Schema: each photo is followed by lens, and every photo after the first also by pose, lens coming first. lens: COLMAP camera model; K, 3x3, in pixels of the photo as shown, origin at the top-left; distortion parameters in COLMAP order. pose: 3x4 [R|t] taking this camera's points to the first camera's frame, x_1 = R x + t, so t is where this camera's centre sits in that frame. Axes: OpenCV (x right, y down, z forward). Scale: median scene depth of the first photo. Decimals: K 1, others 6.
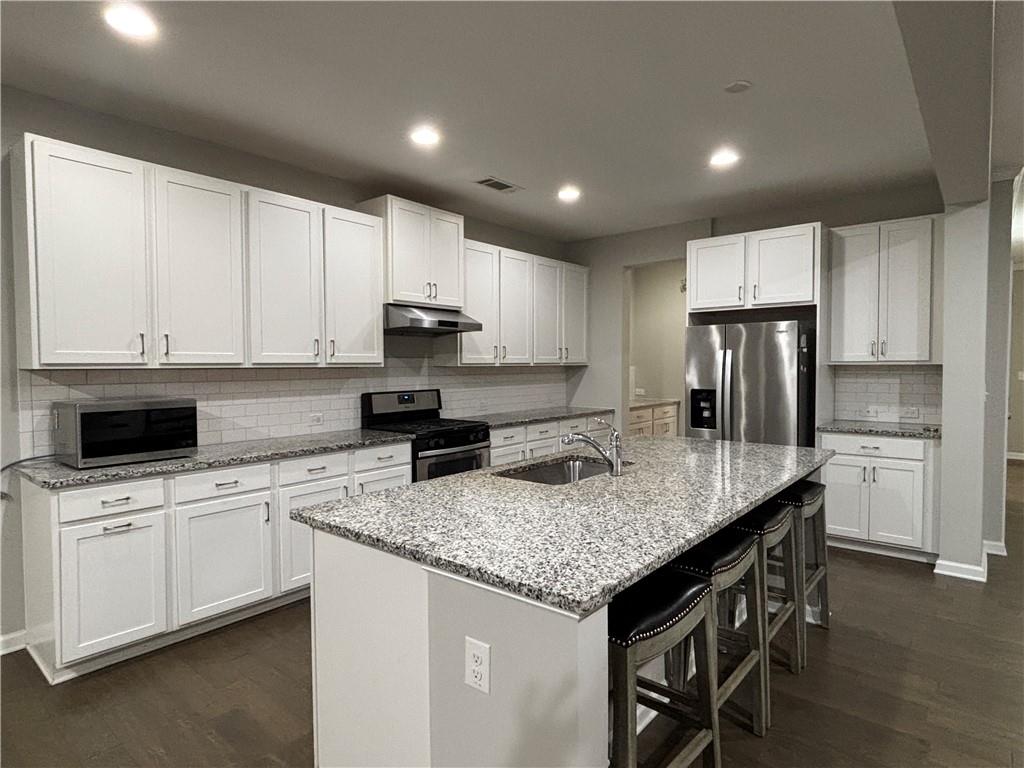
lens RADIAL K [[575.6, 0, 513.4], [0, 575.6, 384.4], [0, 0, 1]] dist [0.002748, -0.001361]
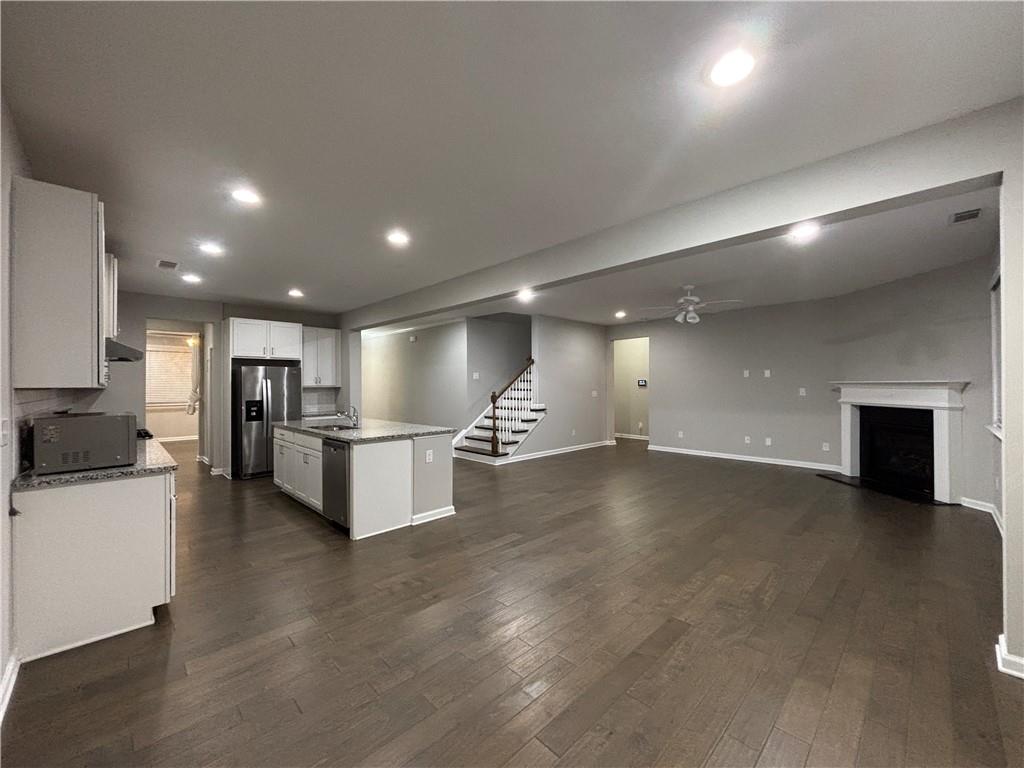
lens RADIAL K [[411.2, 0, 512.2], [0, 411.2, 386.7], [0, 0, 1]] dist [0.000099, -0.000402]
pose [[0.131722, 0.000435, 0.991287, -0.907441], [0.038460, 0.999245, -0.005549, 0.003182], [-0.990540, 0.038855, 0.131605, -0.008553]]
